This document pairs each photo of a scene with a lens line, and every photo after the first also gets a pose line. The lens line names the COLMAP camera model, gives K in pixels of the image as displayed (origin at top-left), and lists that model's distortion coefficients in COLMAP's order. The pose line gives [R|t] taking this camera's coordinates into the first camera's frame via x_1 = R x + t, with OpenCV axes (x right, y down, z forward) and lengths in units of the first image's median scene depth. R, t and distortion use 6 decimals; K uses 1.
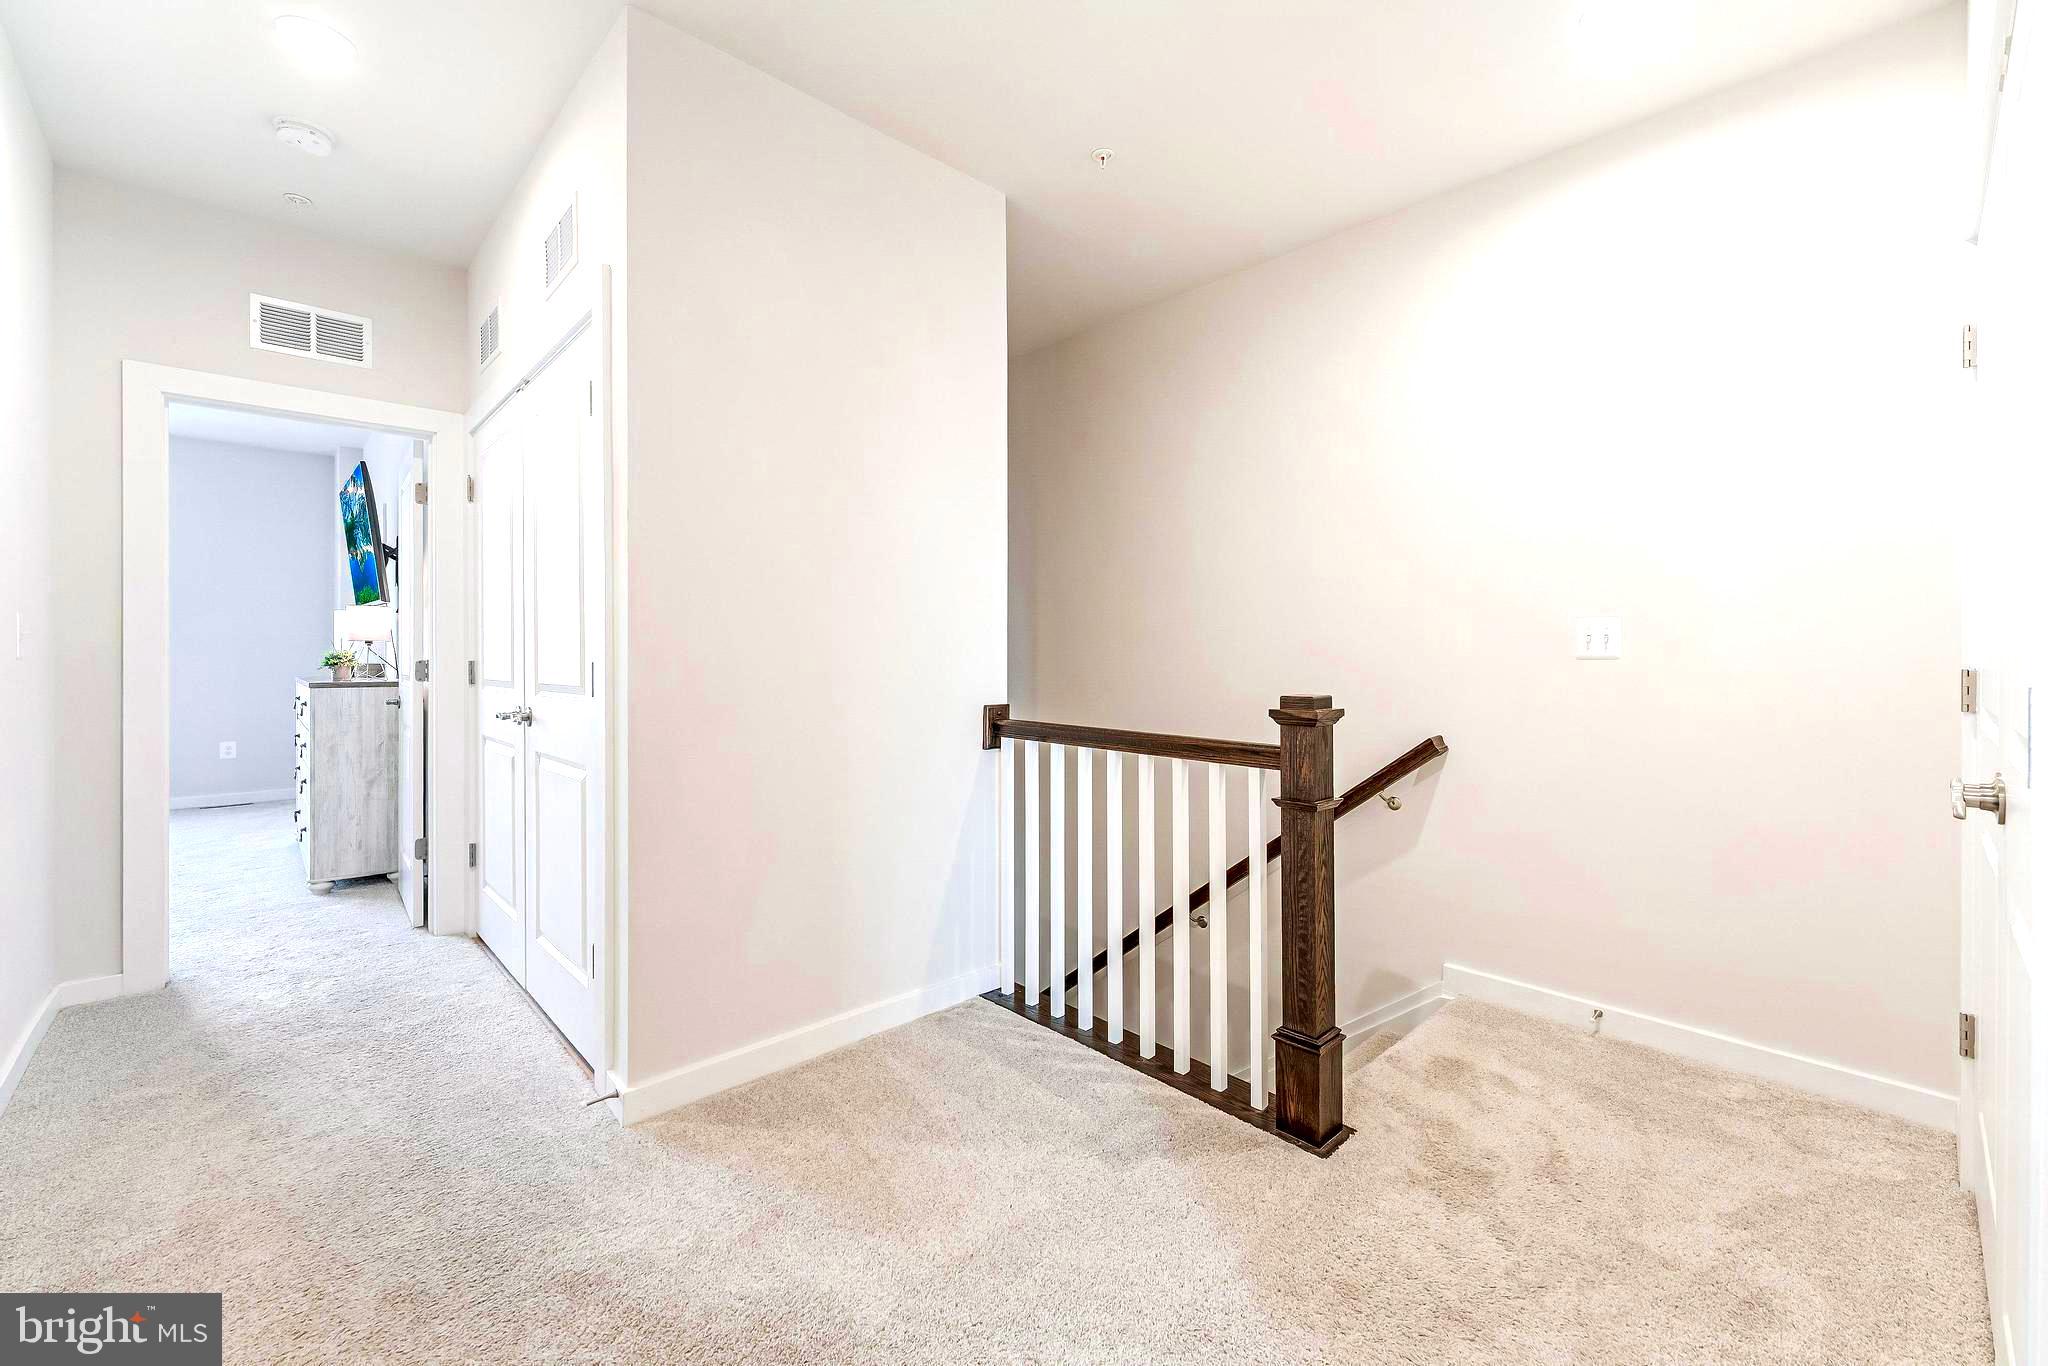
lens RADIAL K [[830.5, 0, 1029.4], [0, 830.5, 680.4], [0, 0, 1]] dist [0.000064, 0.000193]
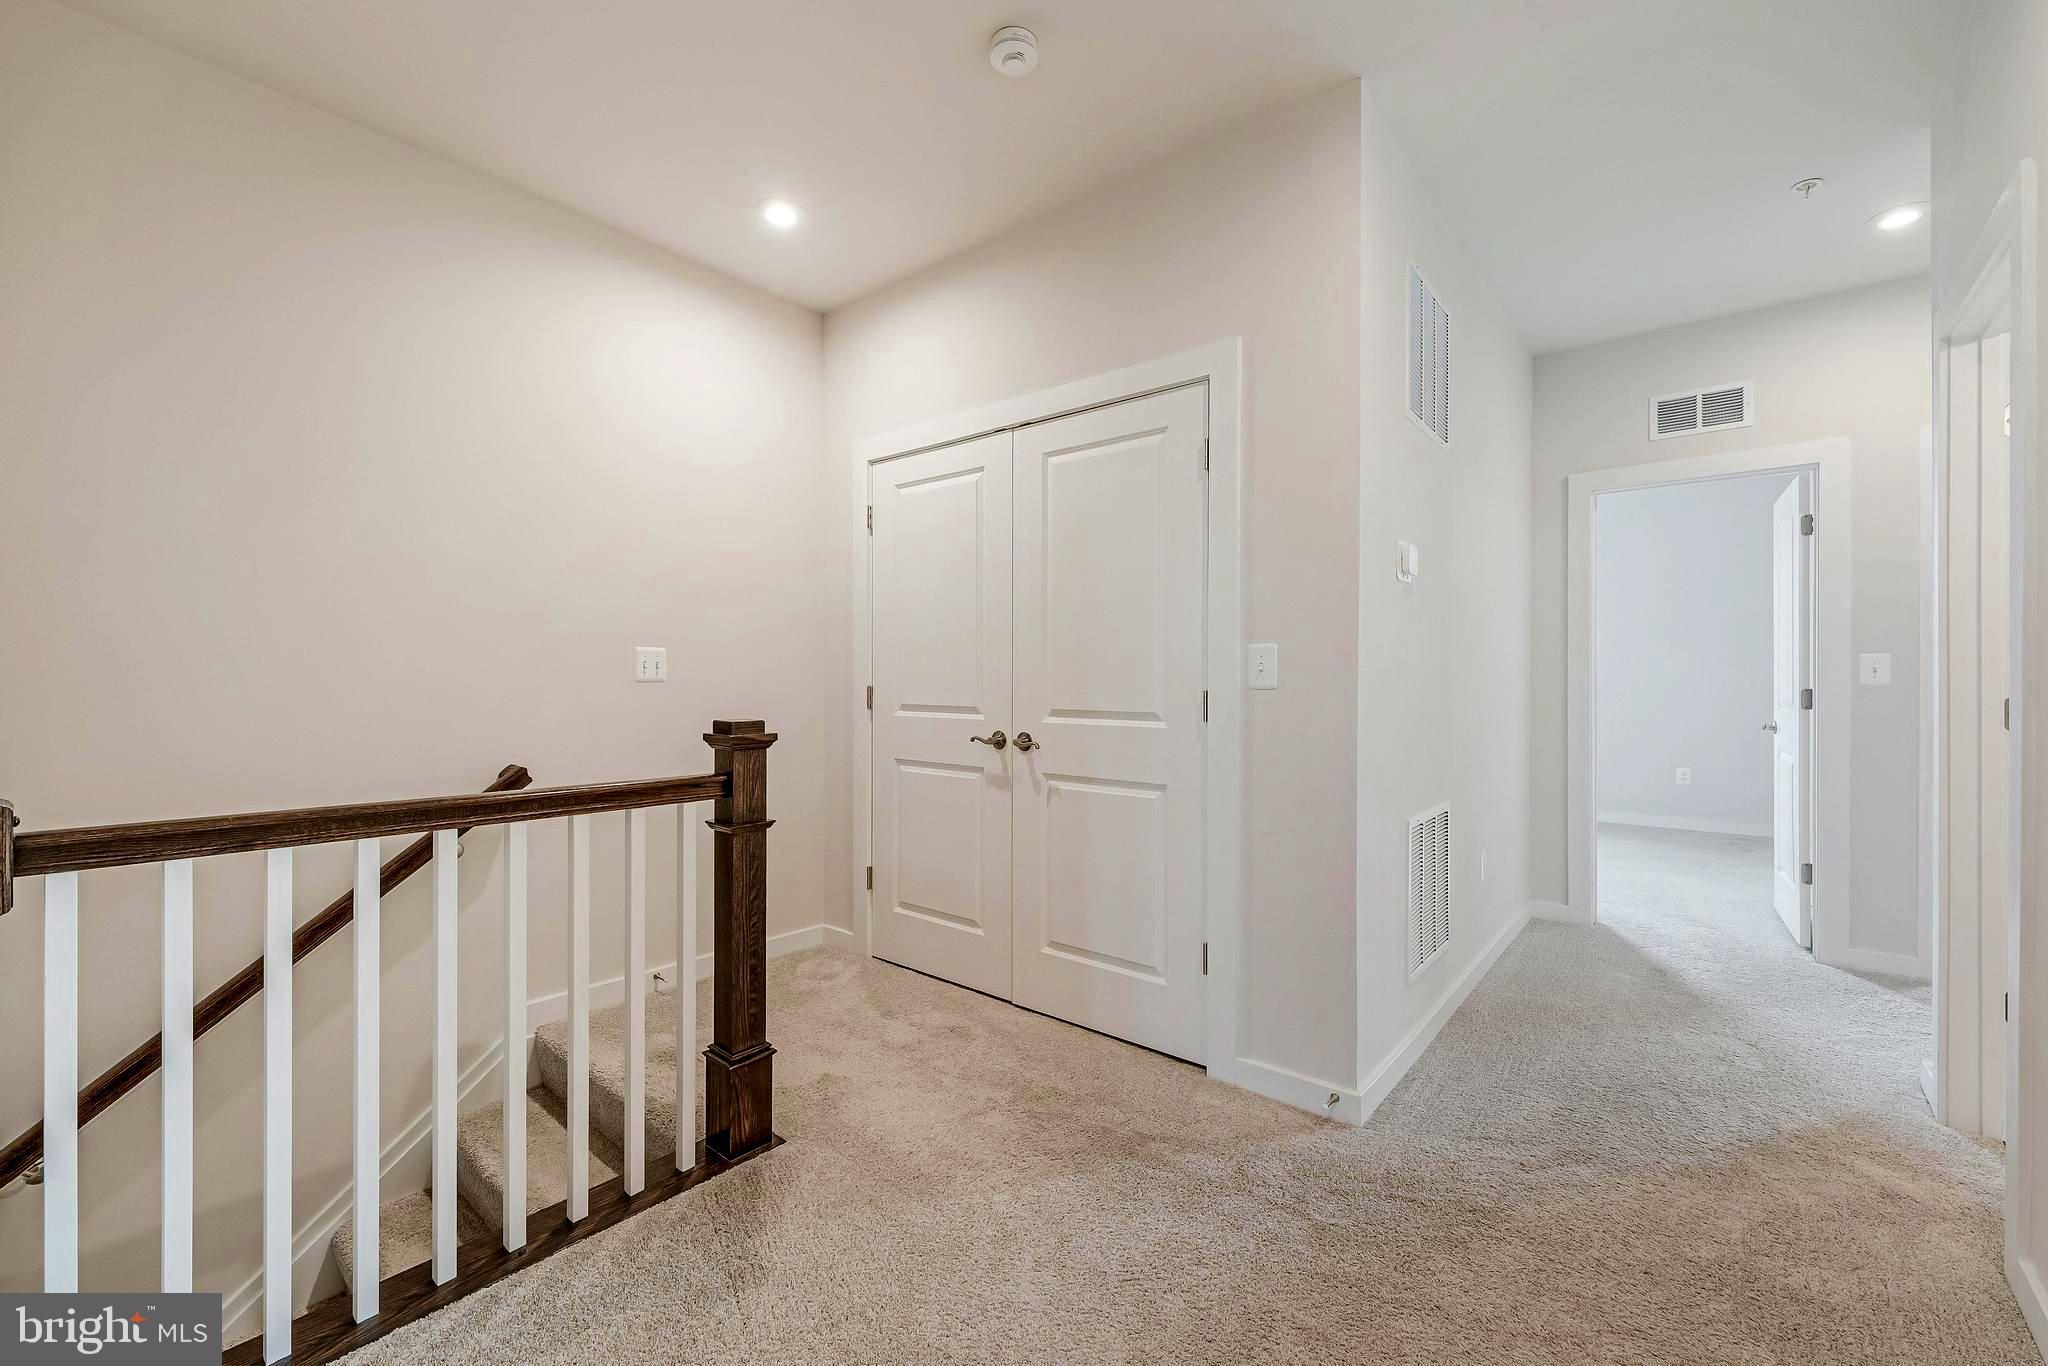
lens RADIAL K [[830.5, 0, 1029.4], [0, 830.5, 680.4], [0, 0, 1]] dist [0.000064, 0.000193]
pose [[-0.106672, -0.009476, 0.994249, -0.716929], [0.026685, 0.999567, 0.012389, -0.035055], [-0.993936, 0.027853, -0.106373, 0.735102]]
